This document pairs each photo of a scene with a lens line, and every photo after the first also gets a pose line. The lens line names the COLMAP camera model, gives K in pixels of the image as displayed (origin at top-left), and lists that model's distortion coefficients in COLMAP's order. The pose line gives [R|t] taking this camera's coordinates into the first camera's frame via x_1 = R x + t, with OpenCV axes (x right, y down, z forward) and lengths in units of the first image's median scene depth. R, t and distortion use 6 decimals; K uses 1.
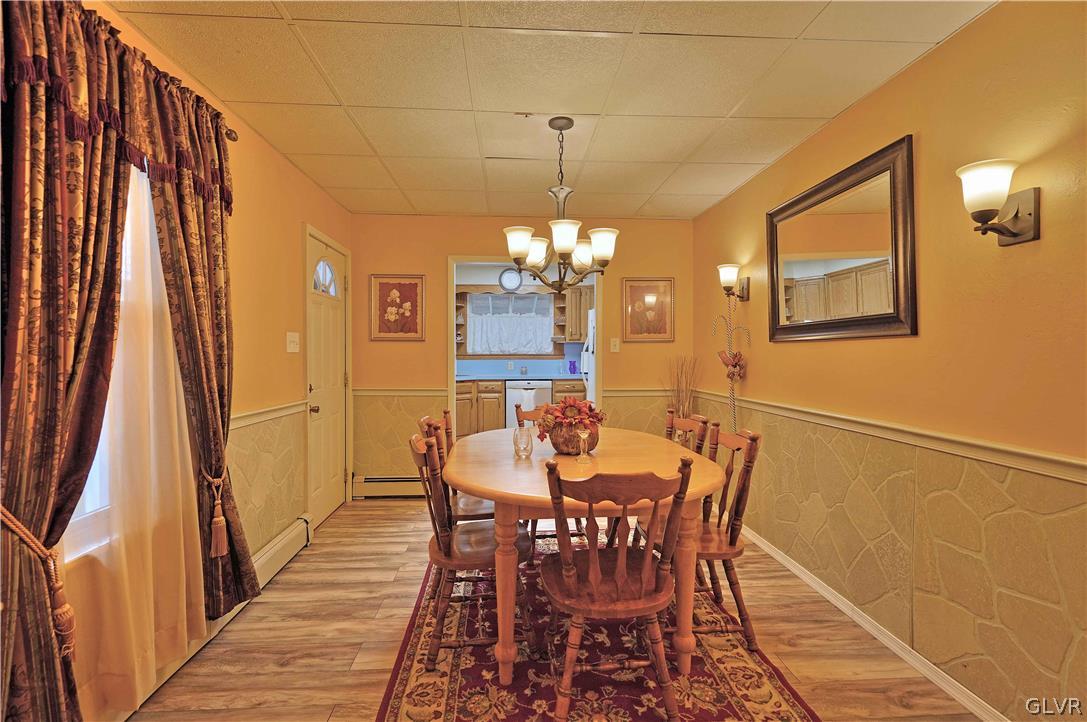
lens RADIAL K [[508.5, 0, 540.9], [0, 508.5, 350.6], [0, 0, 1]] dist [-0.001536, 0.000303]
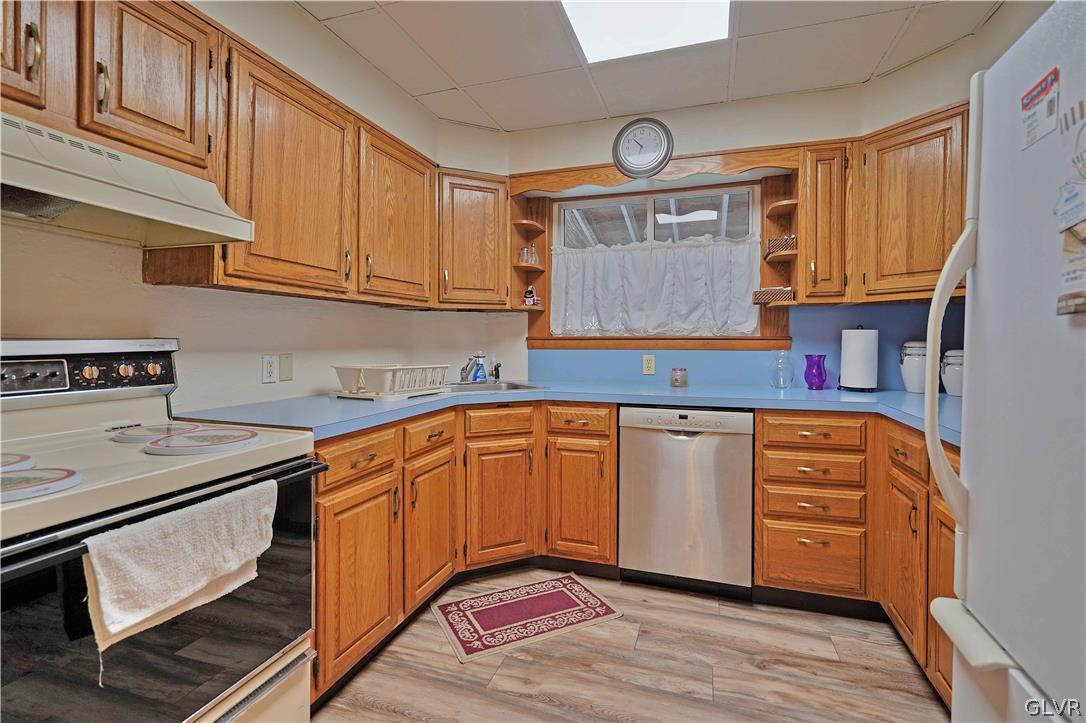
lens RADIAL K [[508.0, 0, 540.4], [0, 508.0, 351.1], [0, 0, 1]] dist [-0.001536, 0.000303]
pose [[0.925960, 0.007512, -0.377546, 0.016619], [0.000939, 0.999753, 0.022195, 0.009534], [0.377620, -0.020906, 0.925725, 0.588607]]
